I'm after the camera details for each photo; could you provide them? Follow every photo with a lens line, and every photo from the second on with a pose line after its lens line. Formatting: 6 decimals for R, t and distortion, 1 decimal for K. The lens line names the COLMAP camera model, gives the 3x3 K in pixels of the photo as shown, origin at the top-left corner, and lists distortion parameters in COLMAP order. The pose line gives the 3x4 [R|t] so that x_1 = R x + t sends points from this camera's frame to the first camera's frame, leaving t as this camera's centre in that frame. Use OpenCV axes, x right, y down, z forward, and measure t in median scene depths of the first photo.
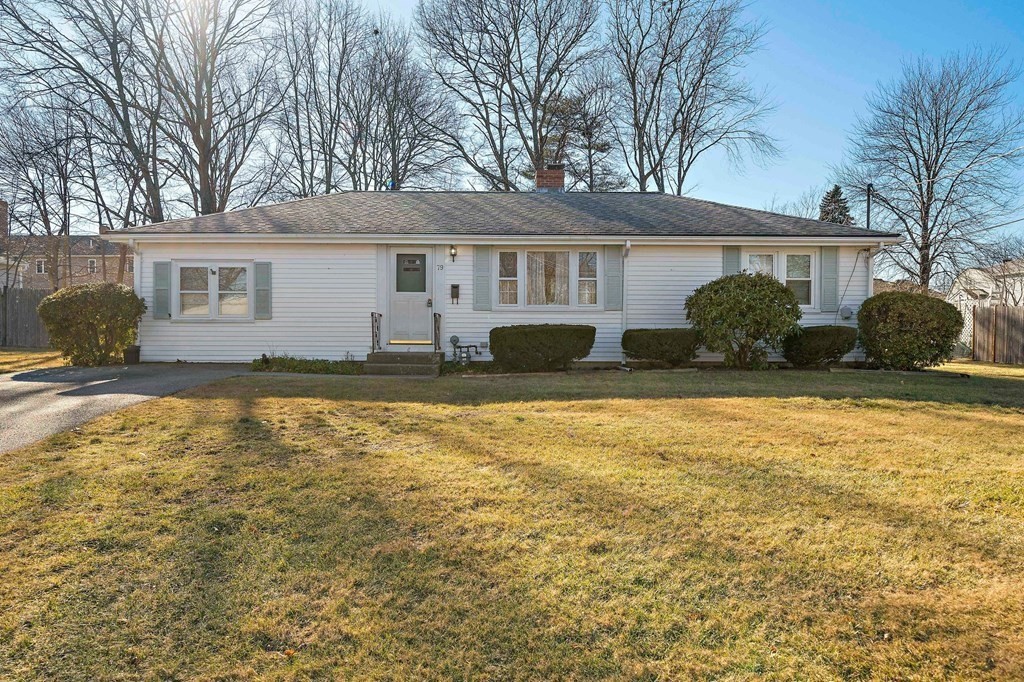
lens RADIAL K [[681.3, 0, 509.4], [0, 681.3, 337.8], [0, 0, 1]] dist [0.007553, -0.000599]
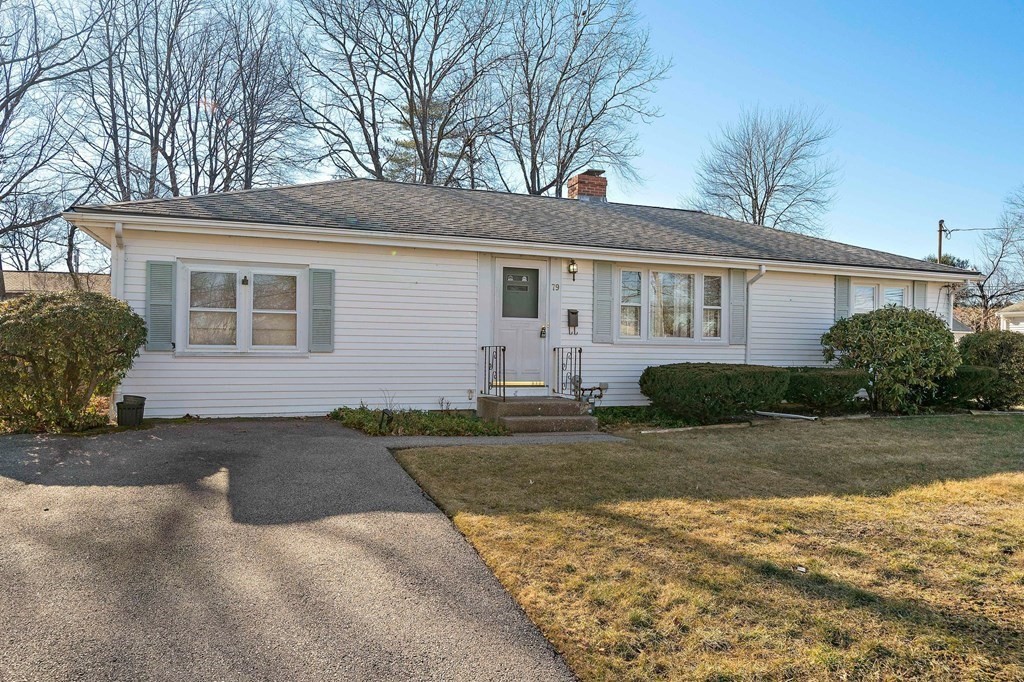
lens RADIAL K [[681.3, 0, 513.1], [0, 681.3, 340.0], [0, 0, 1]] dist [0.007553, -0.000599]
pose [[0.942397, 0.013396, 0.334229, -0.406960], [-0.008161, 0.999821, -0.017063, -0.029491], [-0.334398, 0.013352, 0.942337, 0.285418]]
